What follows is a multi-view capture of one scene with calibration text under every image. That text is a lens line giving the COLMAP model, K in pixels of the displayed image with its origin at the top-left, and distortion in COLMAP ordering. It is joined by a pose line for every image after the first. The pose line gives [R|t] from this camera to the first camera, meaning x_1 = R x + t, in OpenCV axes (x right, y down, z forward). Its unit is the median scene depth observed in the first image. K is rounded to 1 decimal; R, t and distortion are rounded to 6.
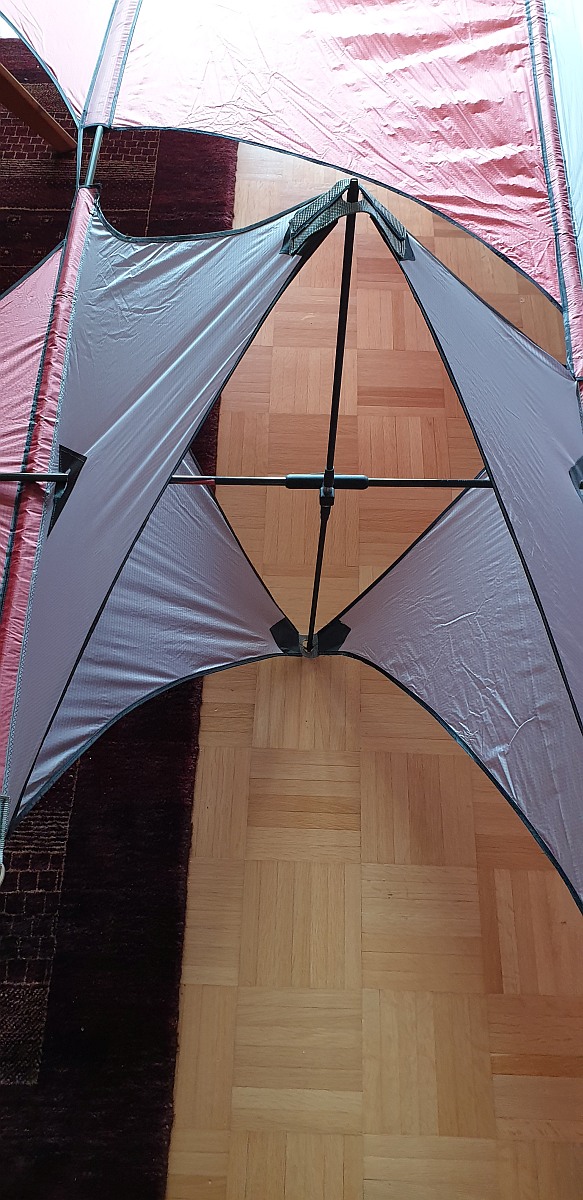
lens RADIAL K [[933.3, 0, 291.5], [0, 933.3, 600.0], [0, 0, 1]] dist [0.024508, -0.001554]
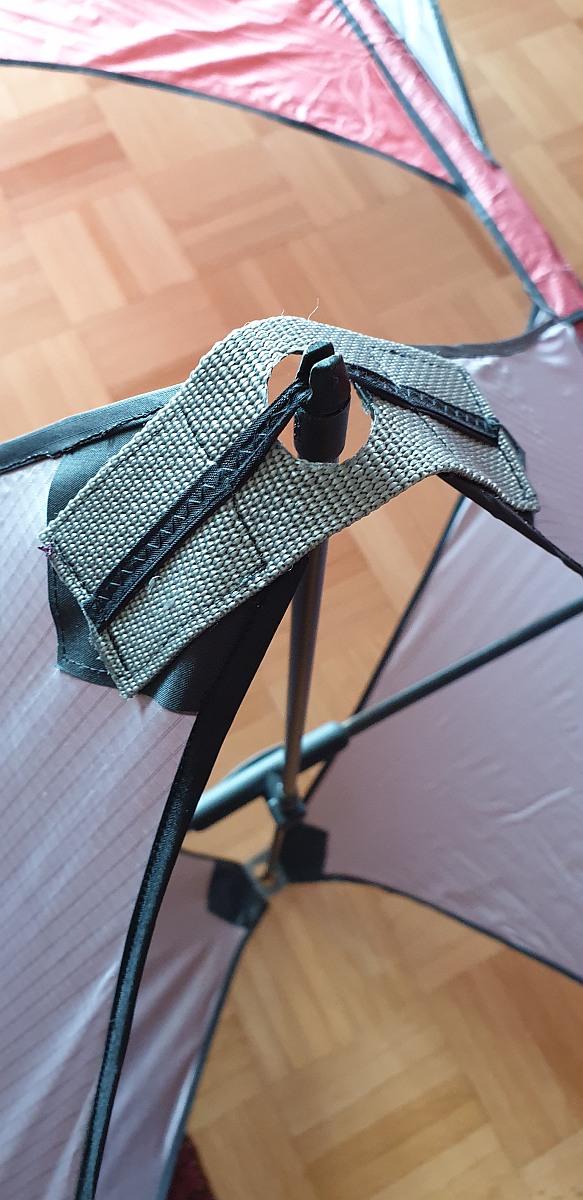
lens RADIAL K [[918.5, 0, 291.5], [0, 918.5, 600.0], [0, 0, 1]] dist [0.010732, 0.005180]
pose [[0.873238, -0.451372, 0.183626, 0.001886], [0.412518, 0.885335, 0.214502, -0.246535], [-0.259391, -0.111562, 0.959307, 0.477255]]
